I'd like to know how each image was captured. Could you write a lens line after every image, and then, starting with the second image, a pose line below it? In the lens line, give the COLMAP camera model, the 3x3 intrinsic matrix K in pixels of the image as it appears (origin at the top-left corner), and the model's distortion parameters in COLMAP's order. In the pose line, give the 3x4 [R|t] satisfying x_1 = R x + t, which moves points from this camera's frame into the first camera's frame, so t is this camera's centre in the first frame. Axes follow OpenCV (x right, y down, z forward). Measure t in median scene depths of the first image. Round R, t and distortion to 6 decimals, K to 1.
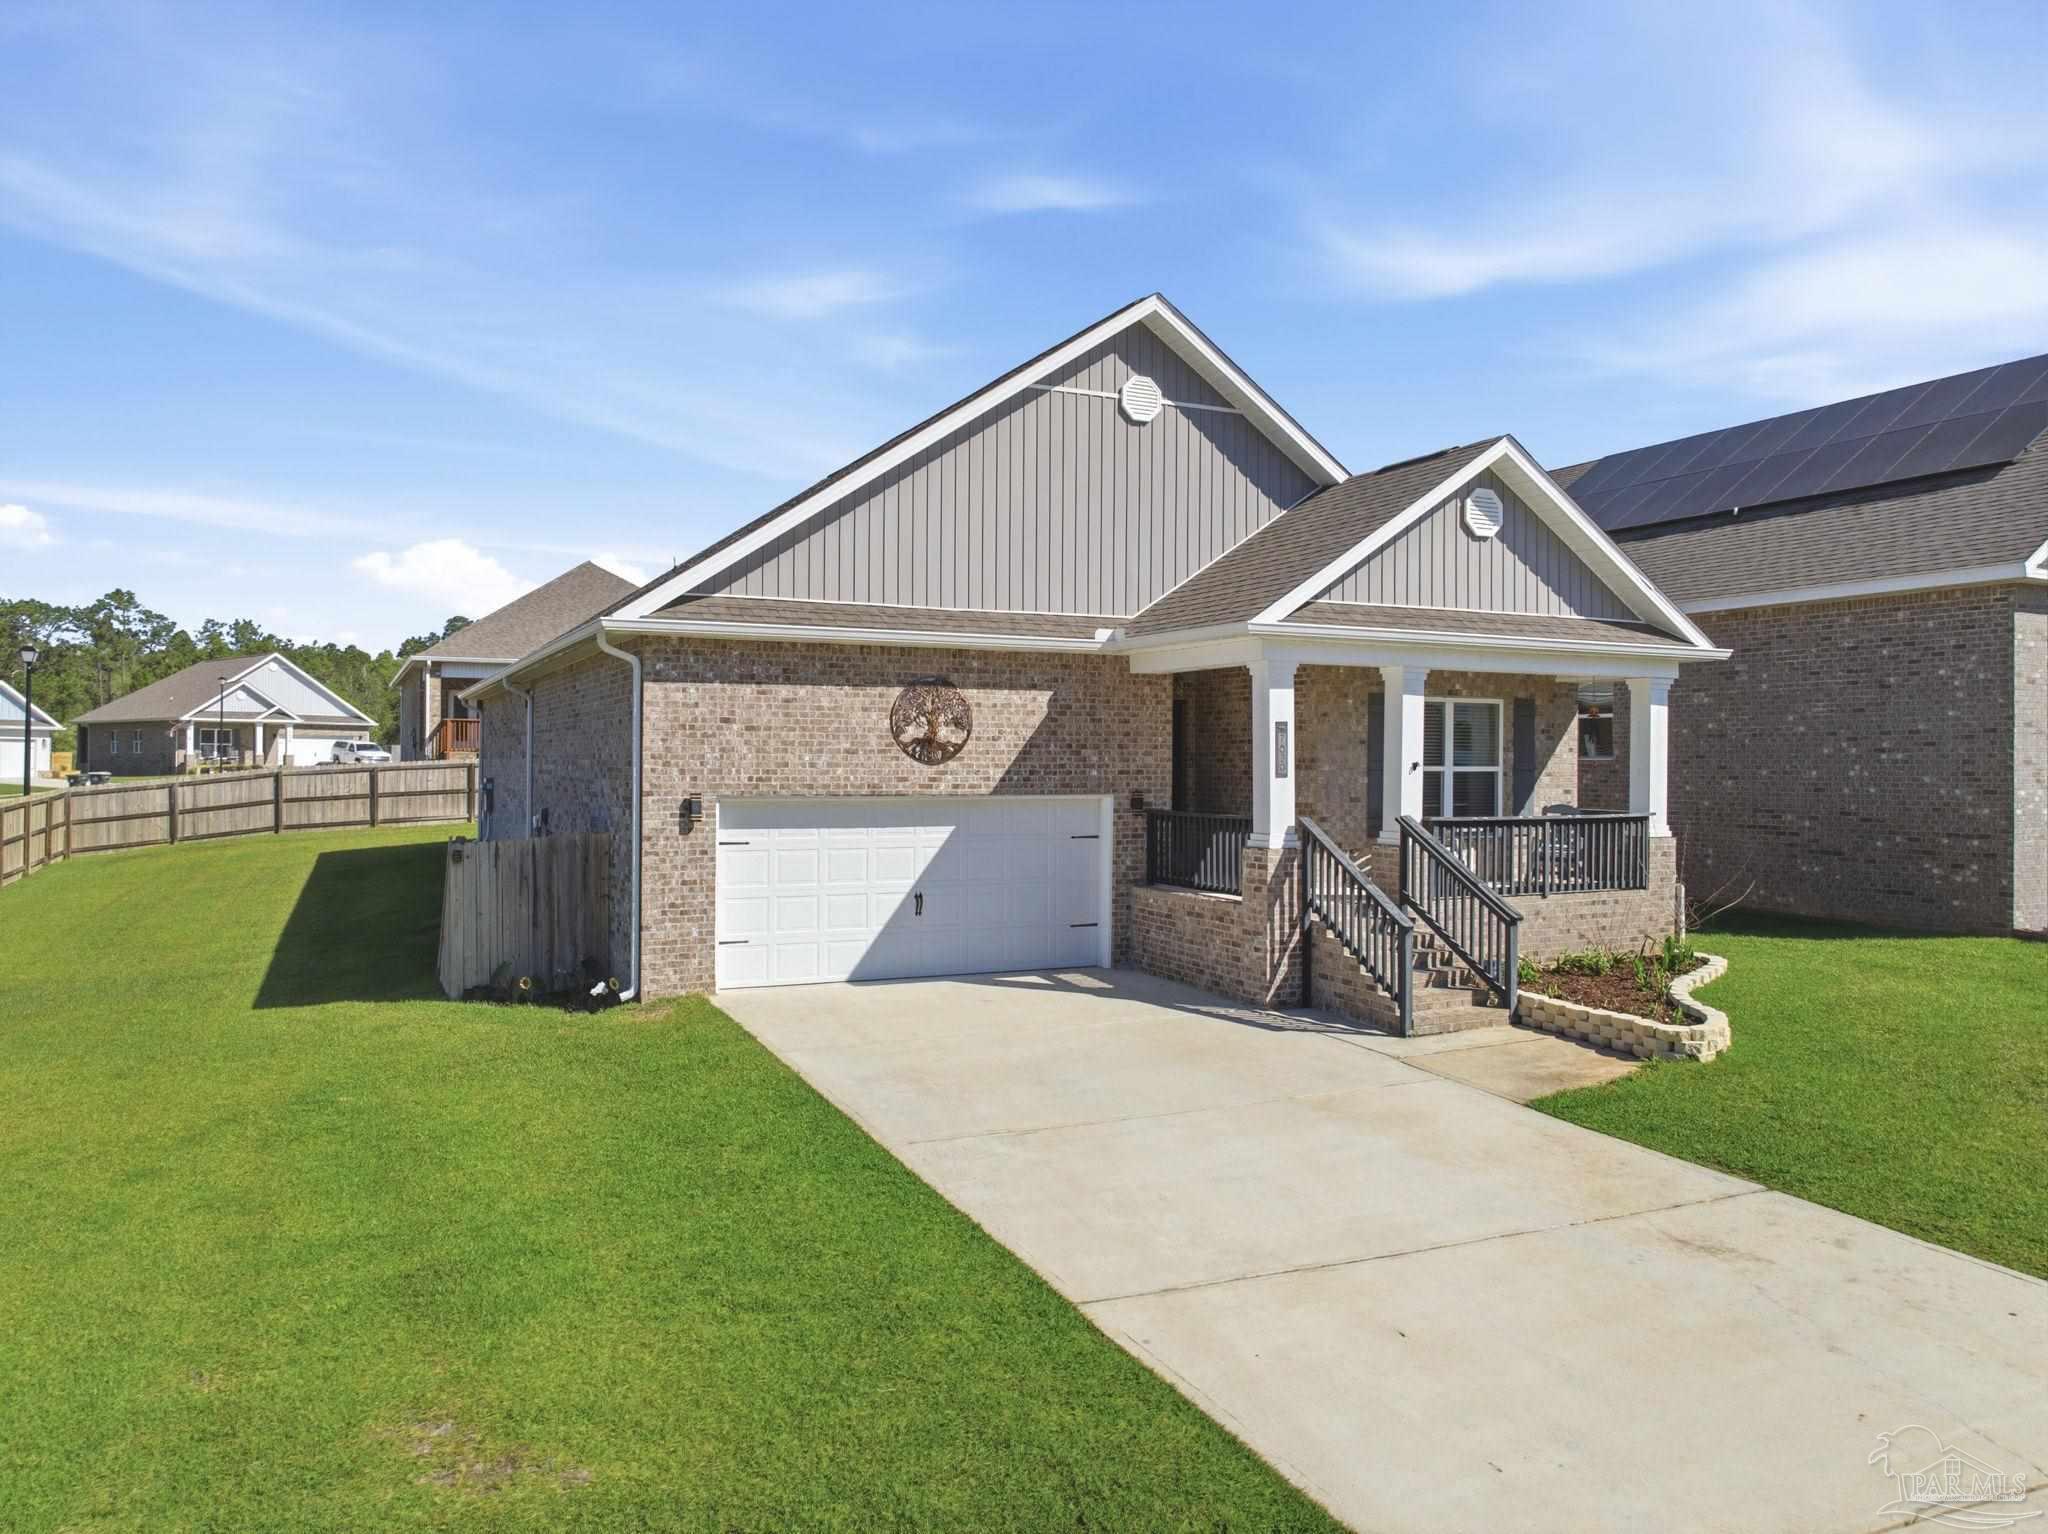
lens RADIAL K [[1441.8, 0, 1024.2], [0, 1441.8, 752.1], [0, 0, 1]] dist [-0.039273, -0.000673]
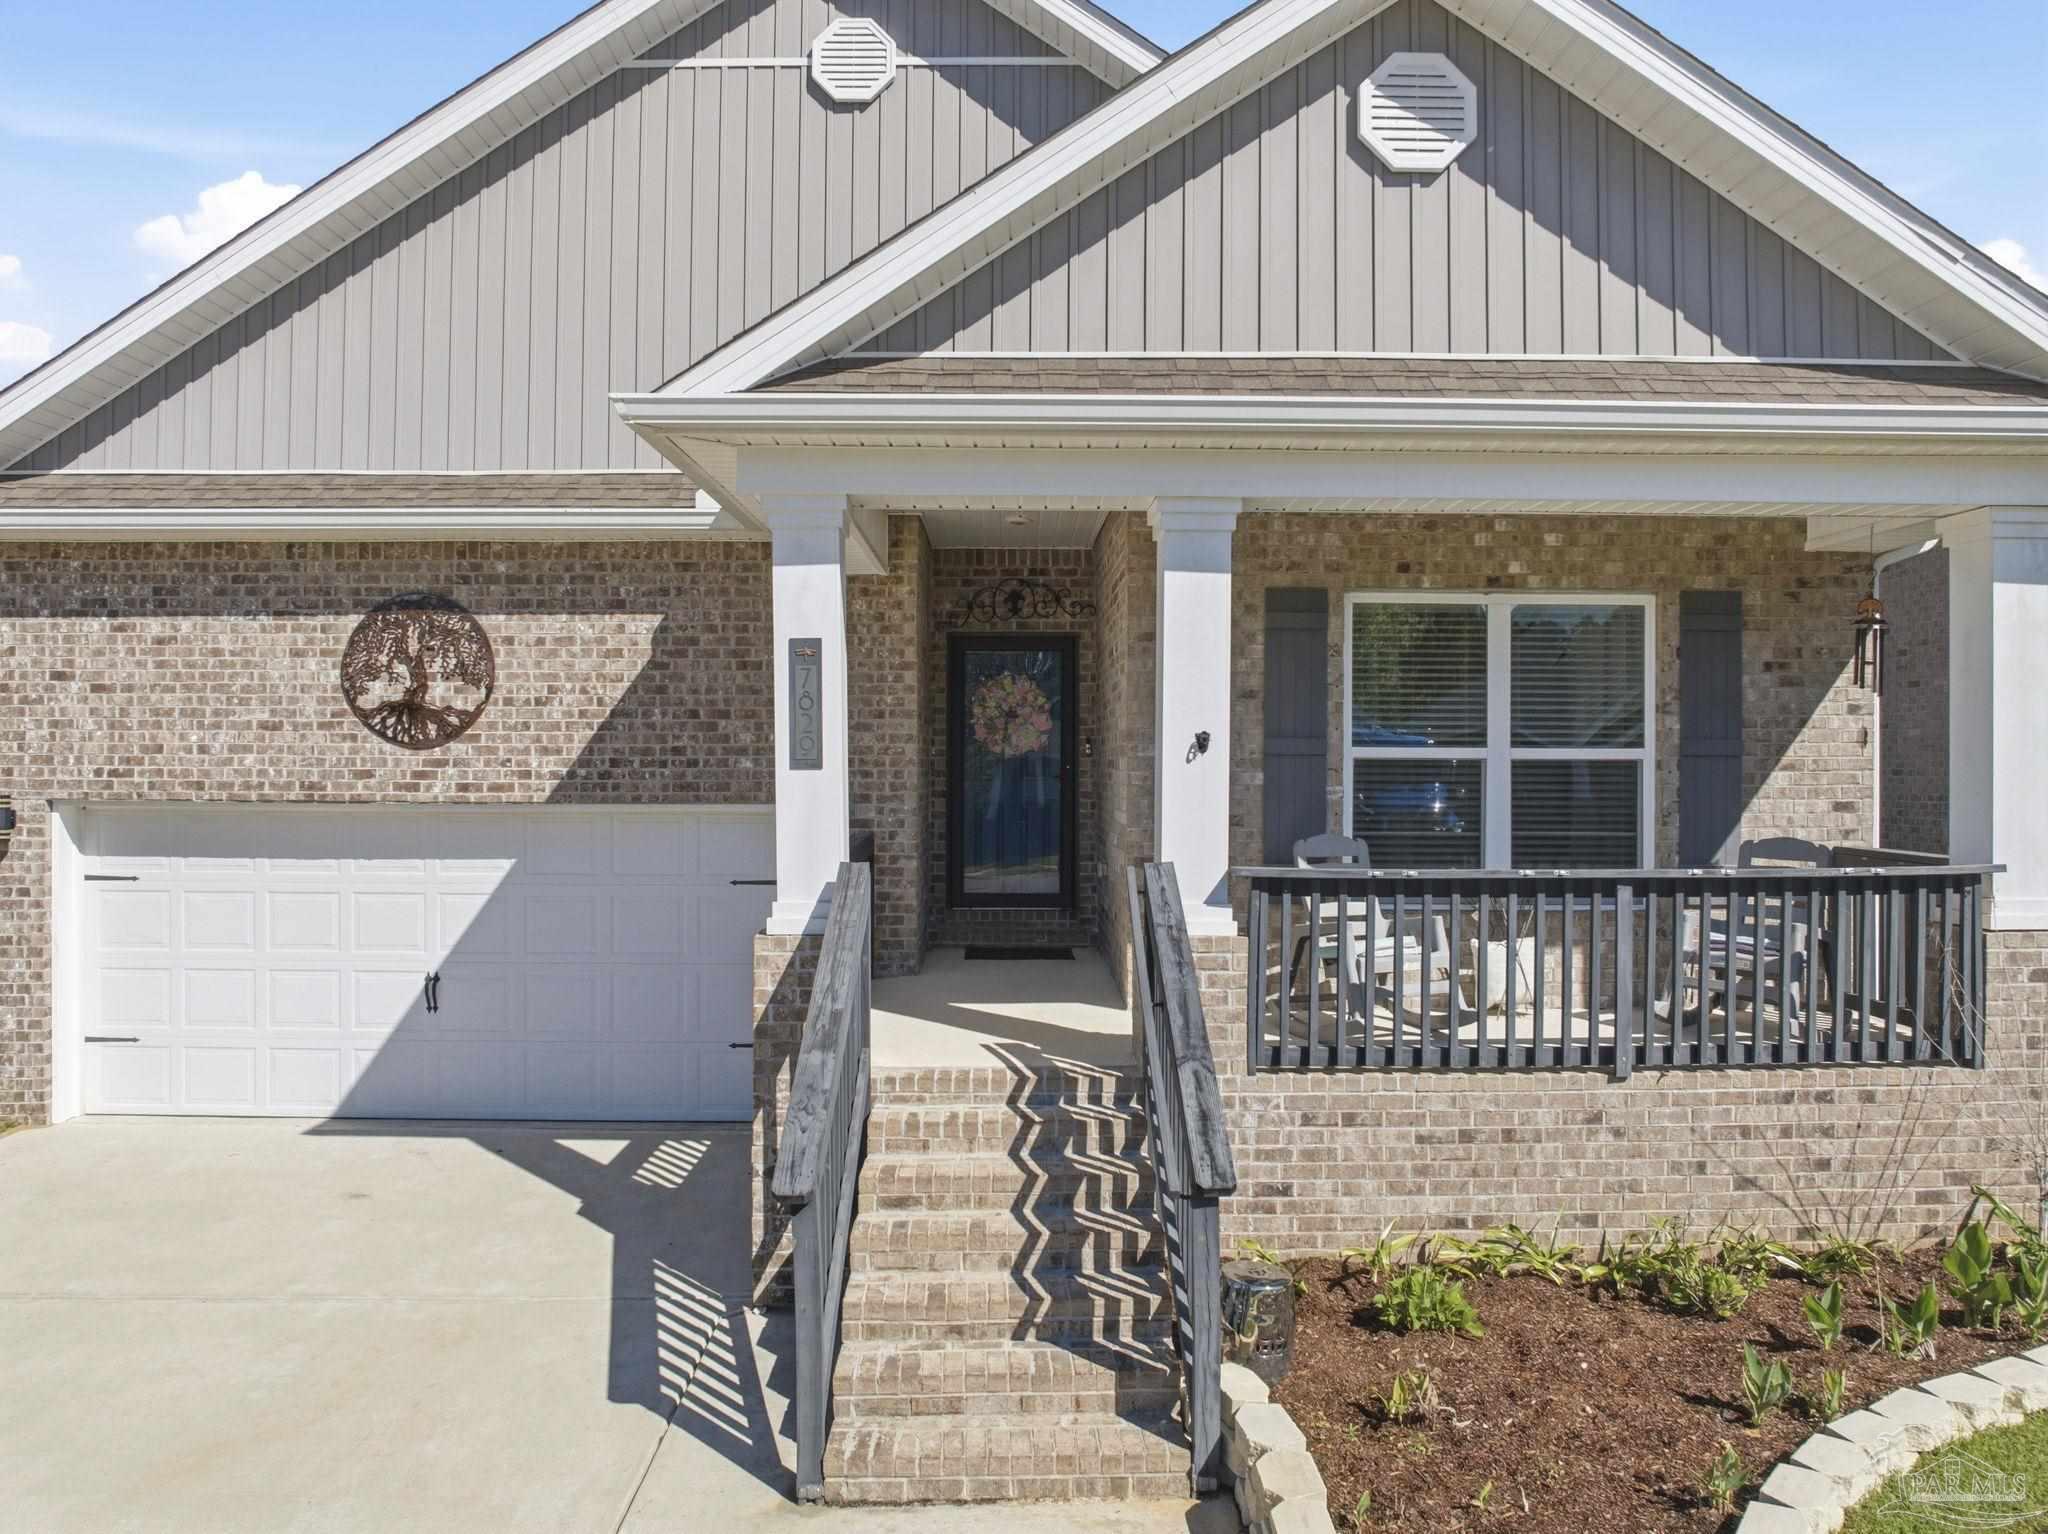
lens RADIAL K [[1441.8, 0, 1028.5], [0, 1441.8, 755.2], [0, 0, 1]] dist [-0.039273, -0.000673]
pose [[0.907601, -0.005651, -0.419795, 0.383516], [0.004669, 0.999983, -0.003366, 0.014122], [0.419807, 0.001095, 0.907613, 0.584276]]
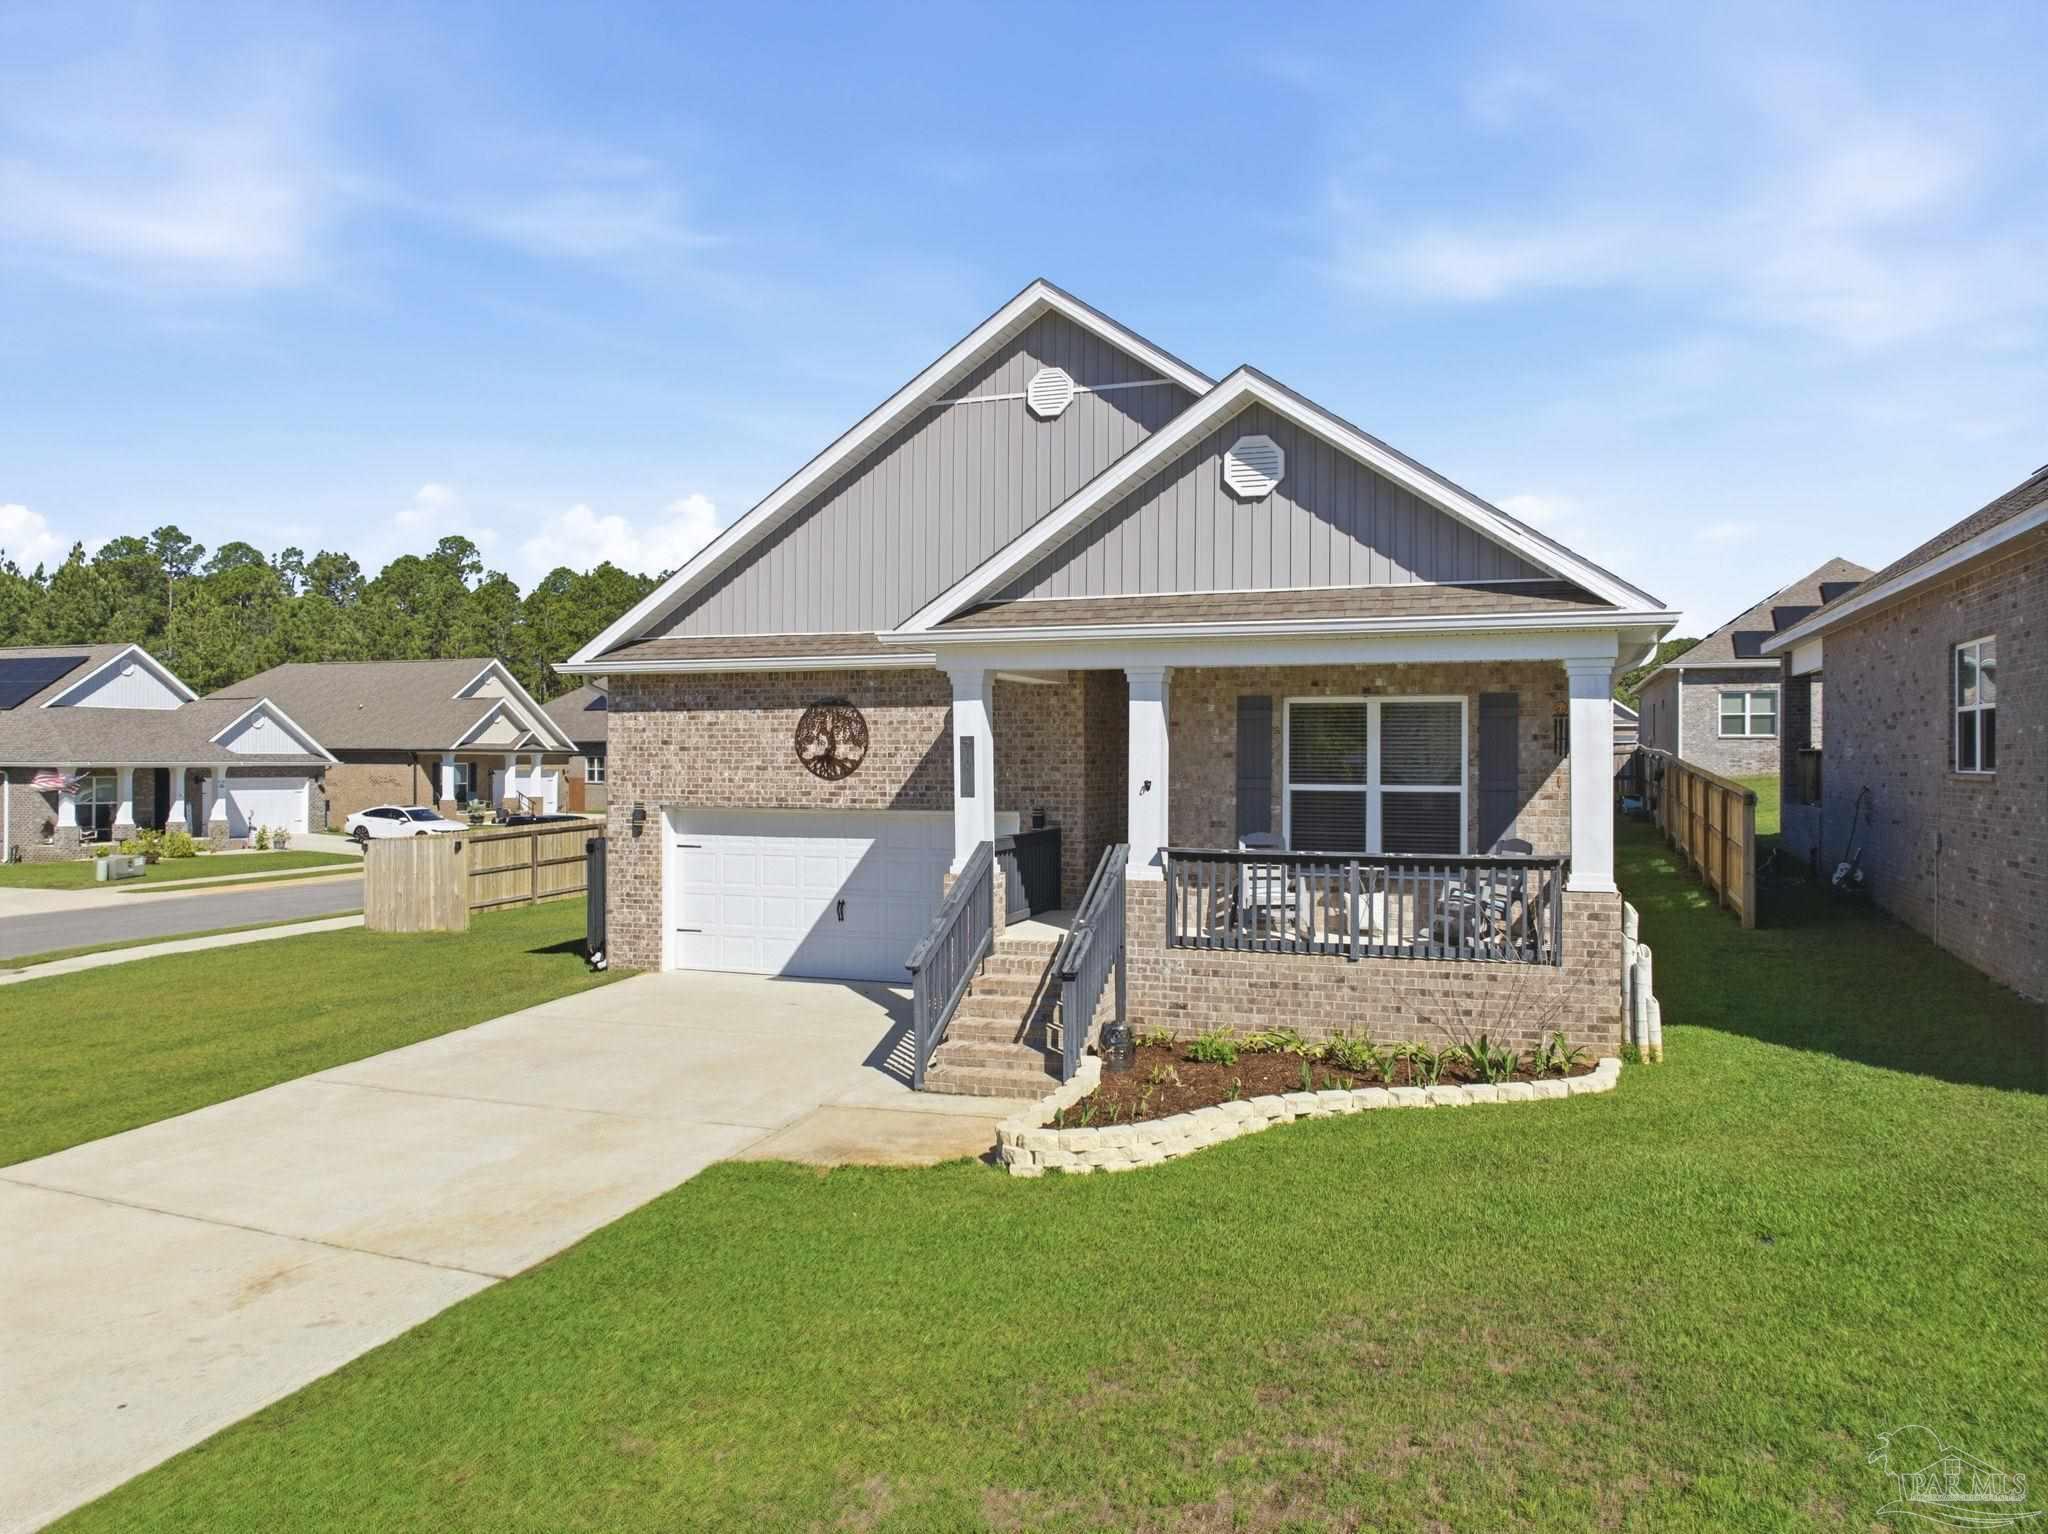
lens RADIAL K [[1441.8, 0, 1028.5], [0, 1441.8, 752.9], [0, 0, 1]] dist [-0.039273, -0.000673]
pose [[0.705181, -0.007898, -0.708983, 0.784388], [0.005329, 0.999969, -0.005840, -0.004390], [0.709007, 0.000340, 0.705202, 0.347704]]
